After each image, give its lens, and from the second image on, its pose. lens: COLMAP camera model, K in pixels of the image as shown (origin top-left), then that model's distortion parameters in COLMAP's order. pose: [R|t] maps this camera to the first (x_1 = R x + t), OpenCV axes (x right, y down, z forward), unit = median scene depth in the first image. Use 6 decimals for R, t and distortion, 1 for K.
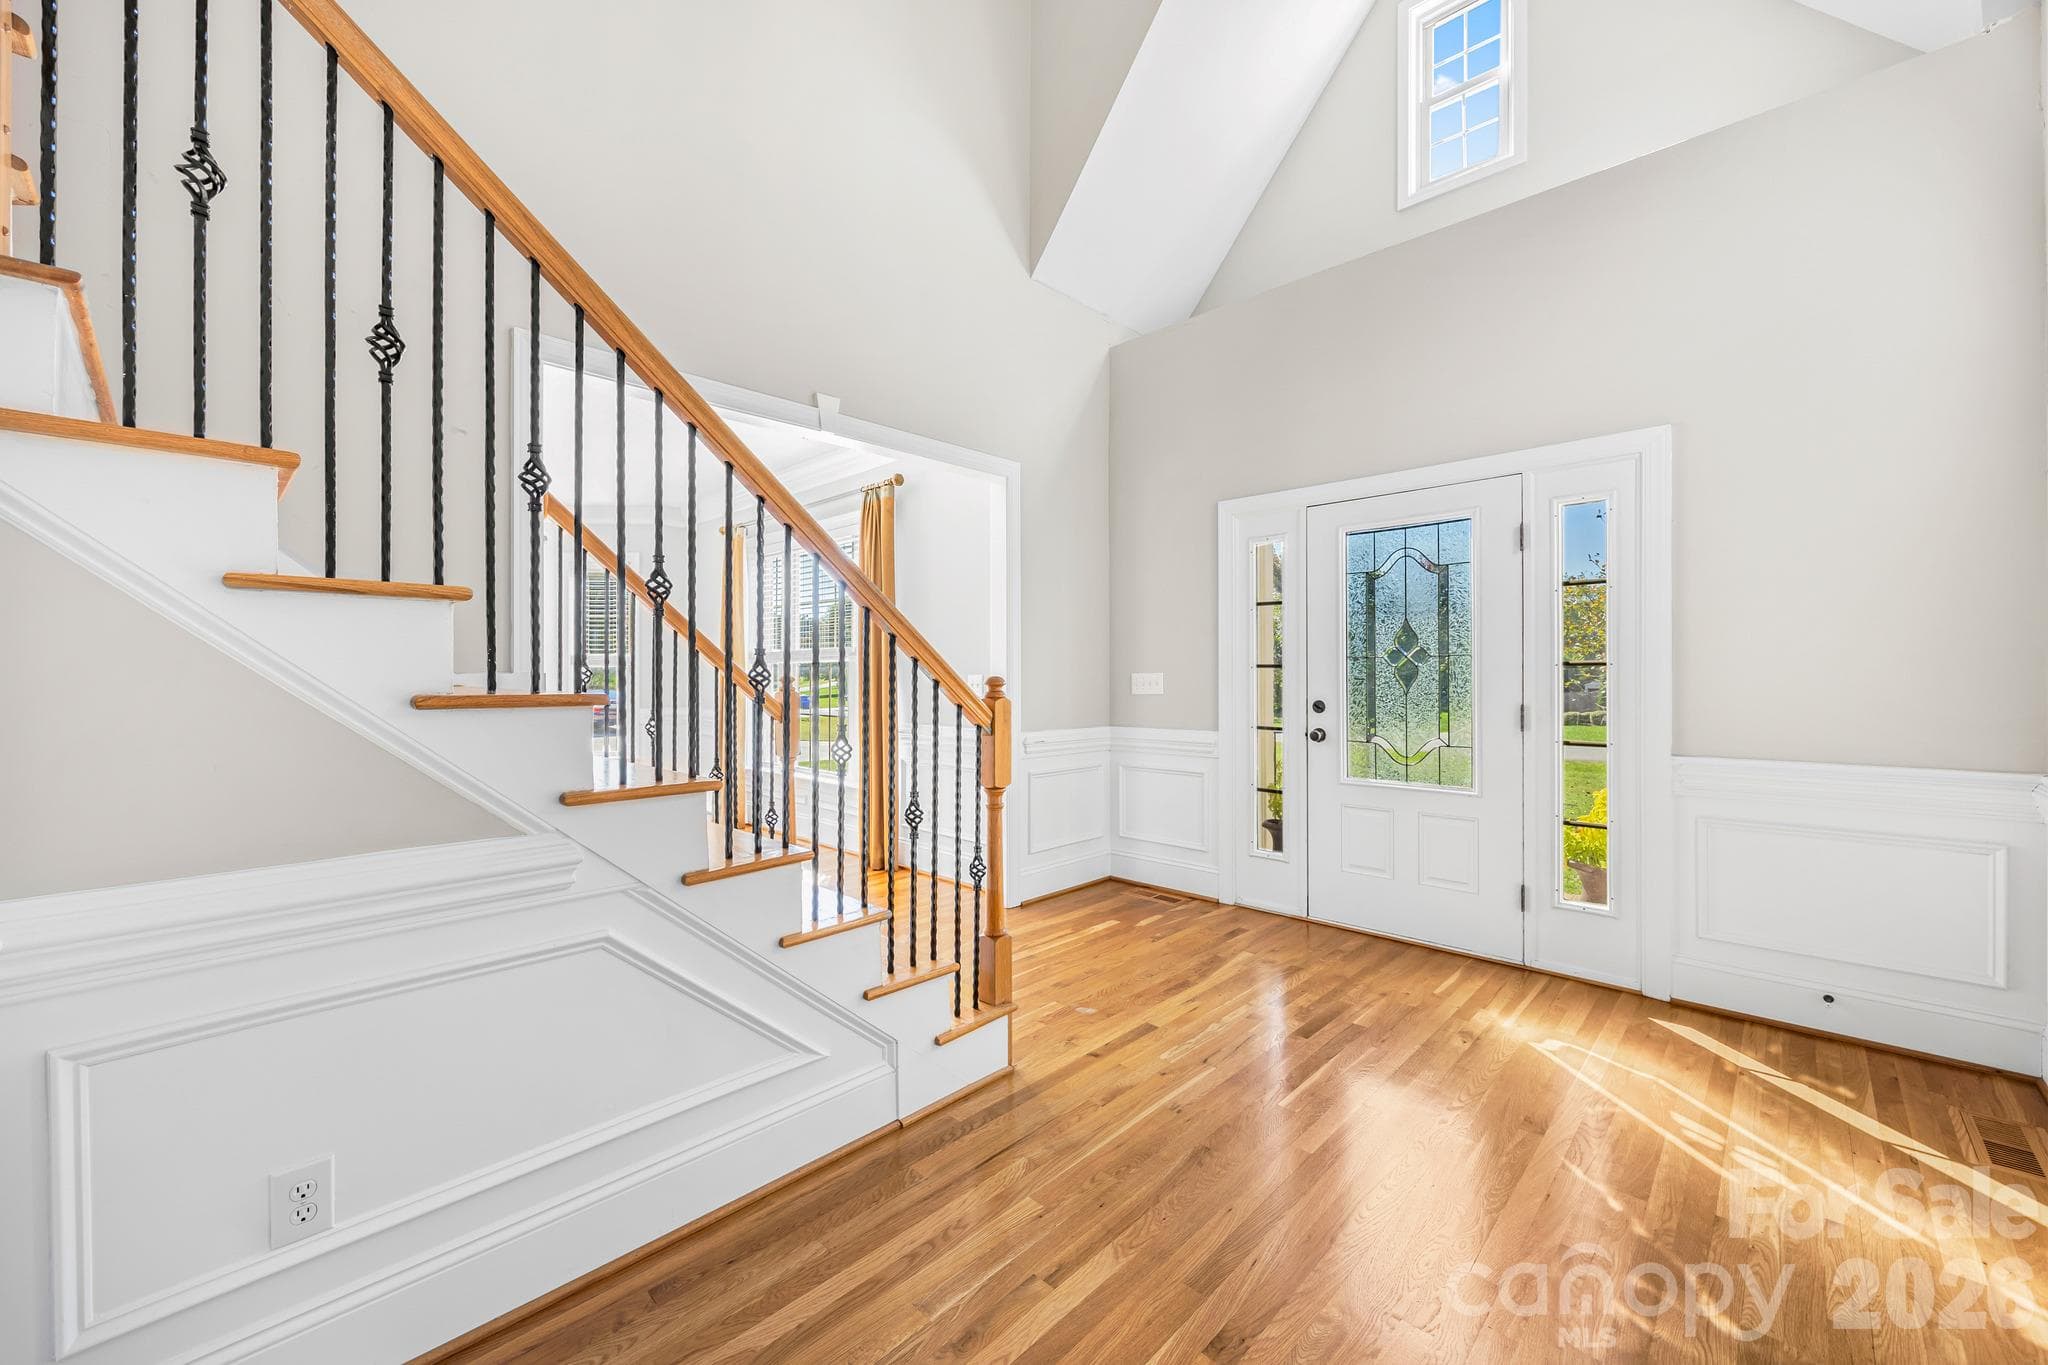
lens RADIAL K [[792.6, 0, 999.8], [0, 792.6, 678.6], [0, 0, 1]] dist [-0.001504, 0.000019]
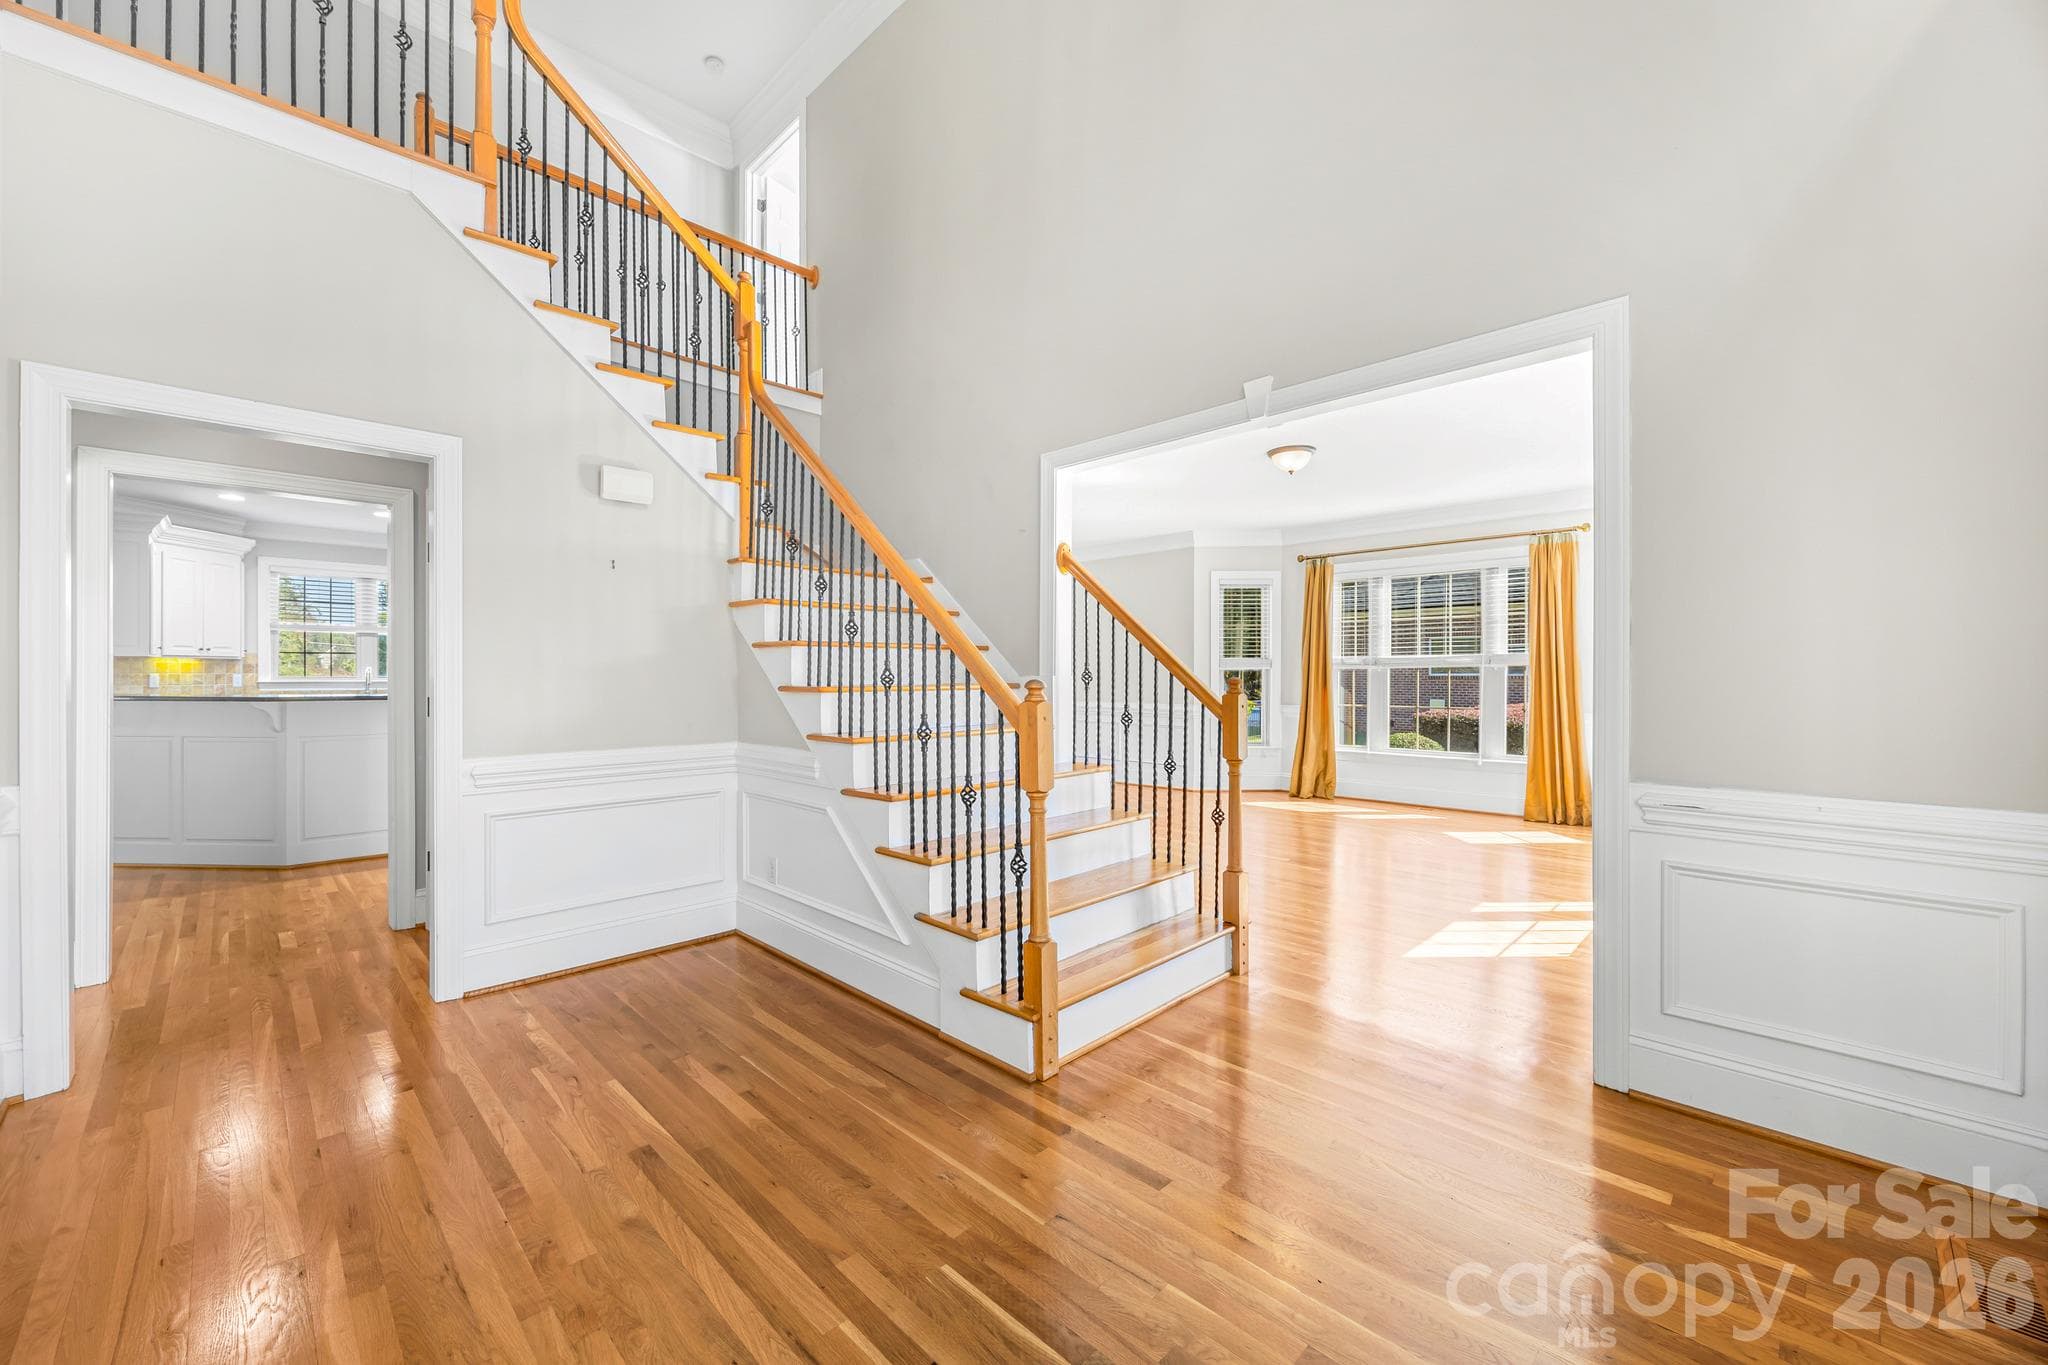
lens RADIAL K [[790.0, 0, 1010.6], [0, 790.0, 683.2], [0, 0, 1]] dist [-0.000729, 0.000036]
pose [[-0.011896, 0.007618, -0.999900, 1.158681], [0.003866, 0.999964, 0.007573, -0.012208], [0.999922, -0.003776, -0.011925, 1.146373]]
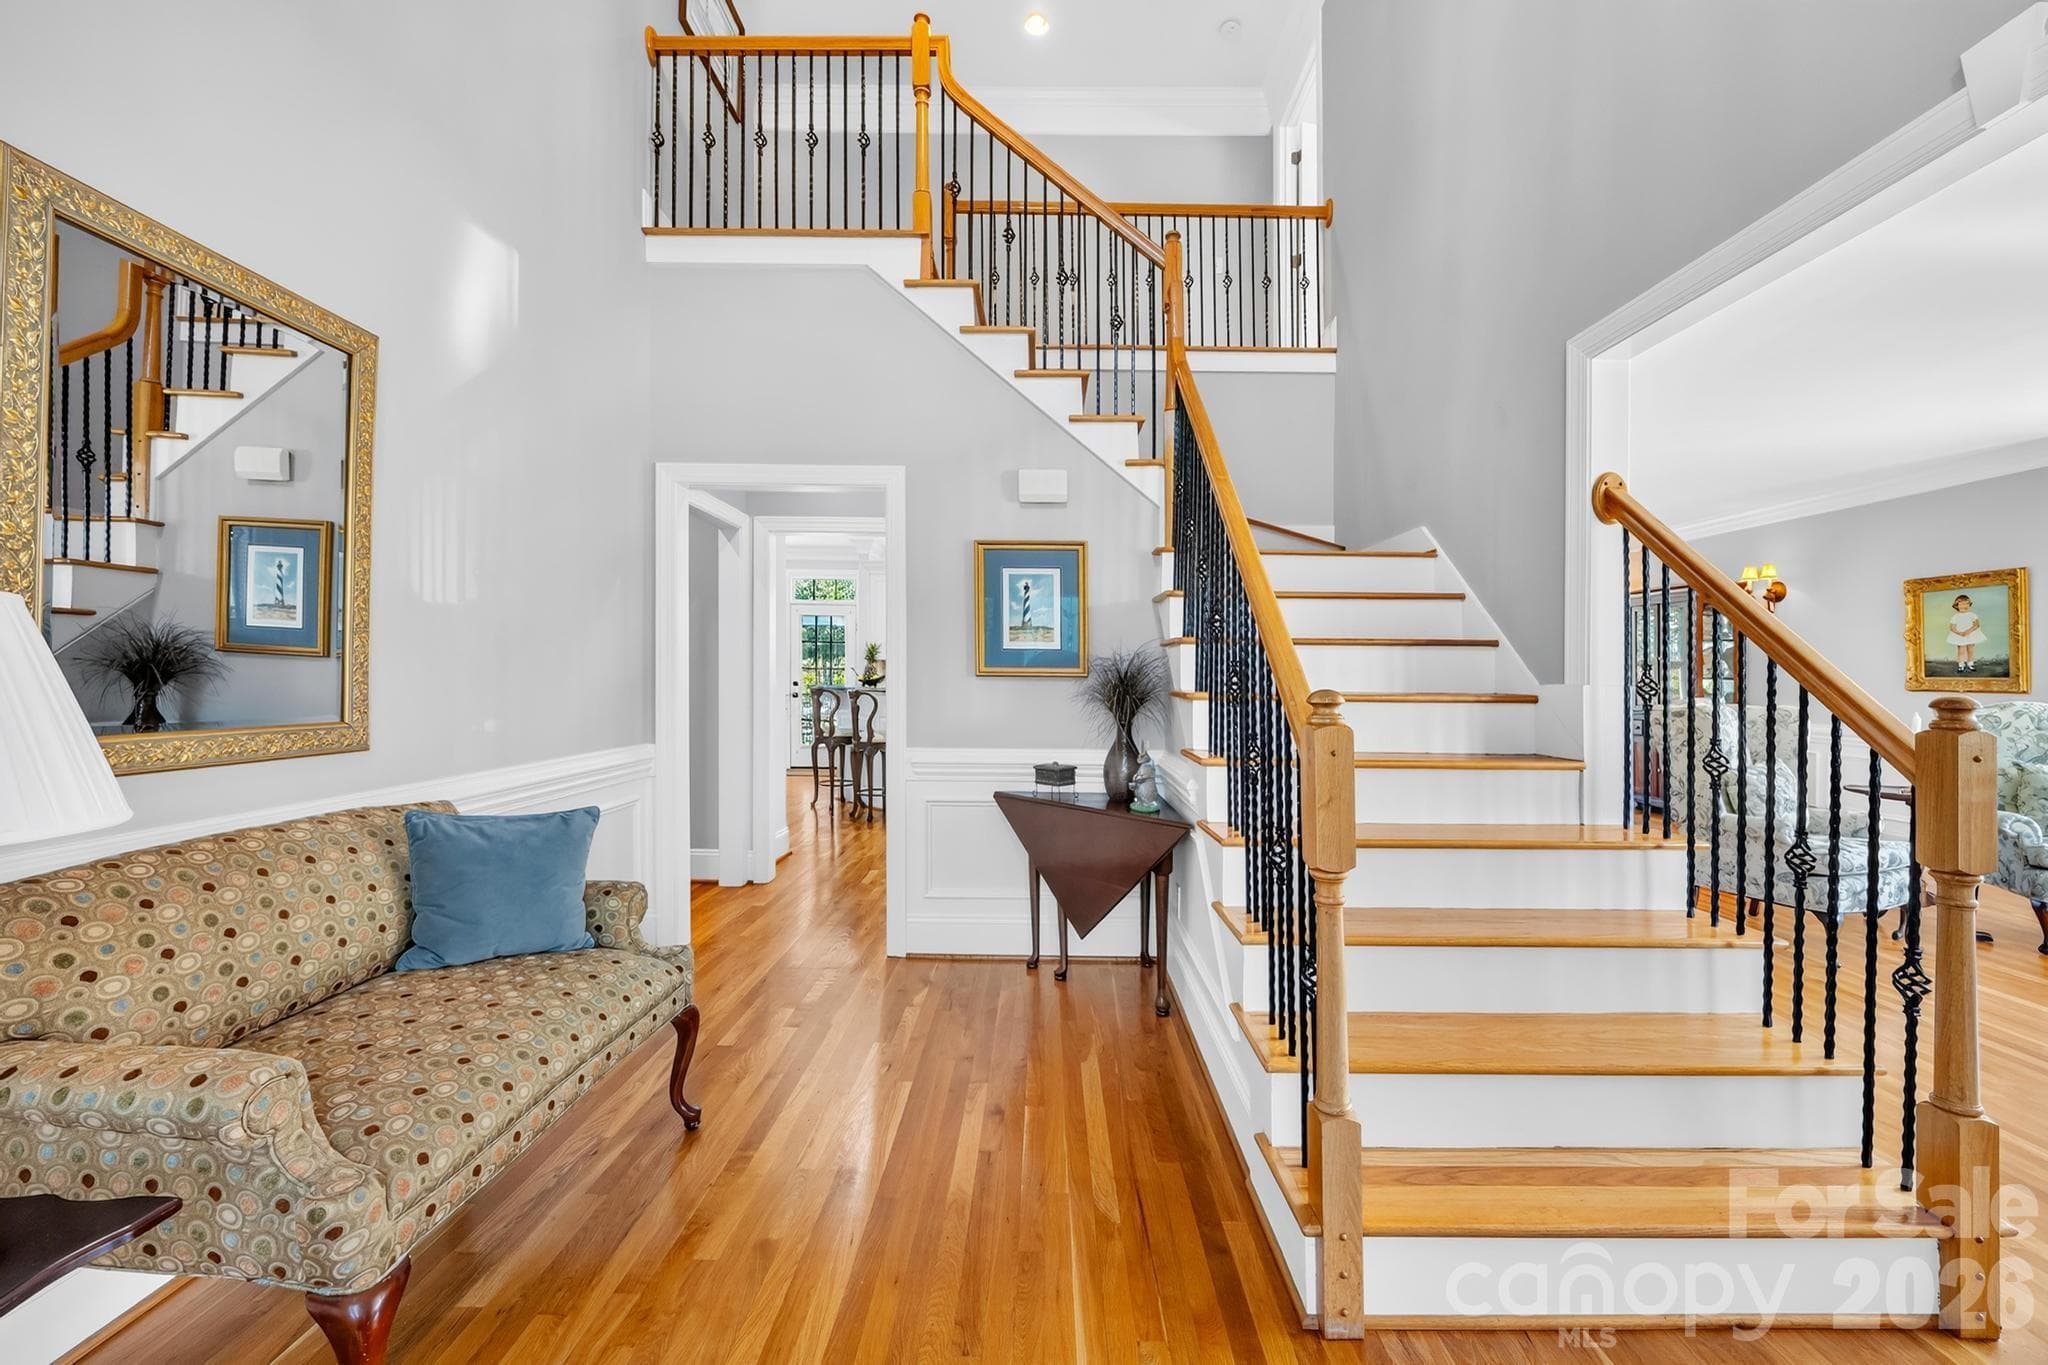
lens RADIAL K [[799.7, 0, 1030.2], [0, 799.7, 679.4], [0, 0, 1]] dist [0.001572, 0.000302]
pose [[-0.708937, -0.007253, -0.705234, 0.718373], [-0.013506, 0.999903, 0.003293, -0.019062], [0.705142, 0.011860, -0.708967, 1.495454]]
